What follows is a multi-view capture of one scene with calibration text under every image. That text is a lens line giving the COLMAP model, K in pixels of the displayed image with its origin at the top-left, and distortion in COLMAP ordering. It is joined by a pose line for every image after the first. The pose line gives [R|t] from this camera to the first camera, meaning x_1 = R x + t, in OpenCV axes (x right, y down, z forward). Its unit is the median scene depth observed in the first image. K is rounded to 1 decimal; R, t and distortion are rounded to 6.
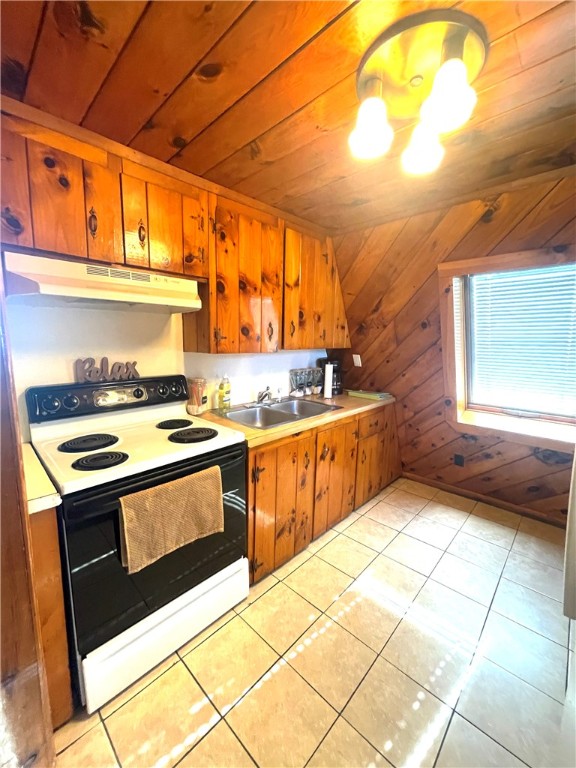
lens RADIAL K [[312.1, 0, 288.9], [0, 312.1, 381.1], [0, 0, 1]] dist [-0.000937, 0.000038]
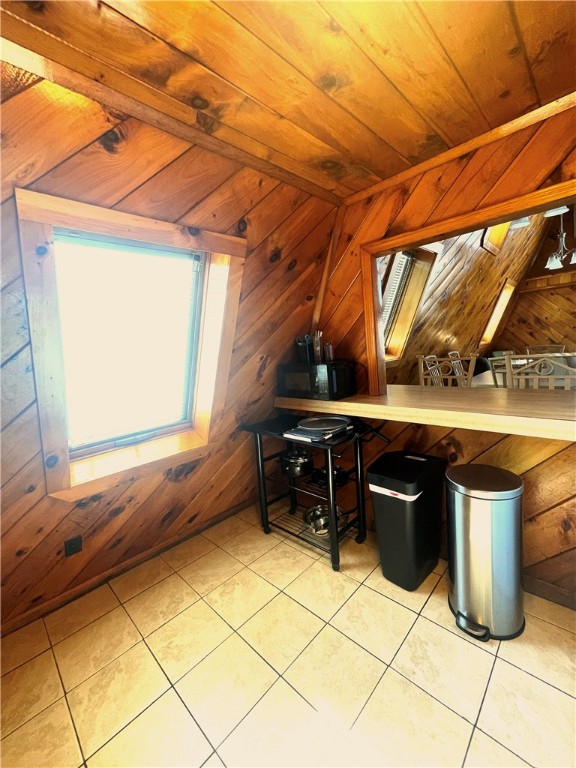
lens RADIAL K [[312.1, 0, 288.9], [0, 312.1, 381.1], [0, 0, 1]] dist [-0.000937, 0.000038]
pose [[0.013787, -0.123398, 0.992261, -0.023914], [0.223855, 0.967548, 0.117215, -0.042133], [-0.974525, 0.220506, 0.040963, 0.527261]]
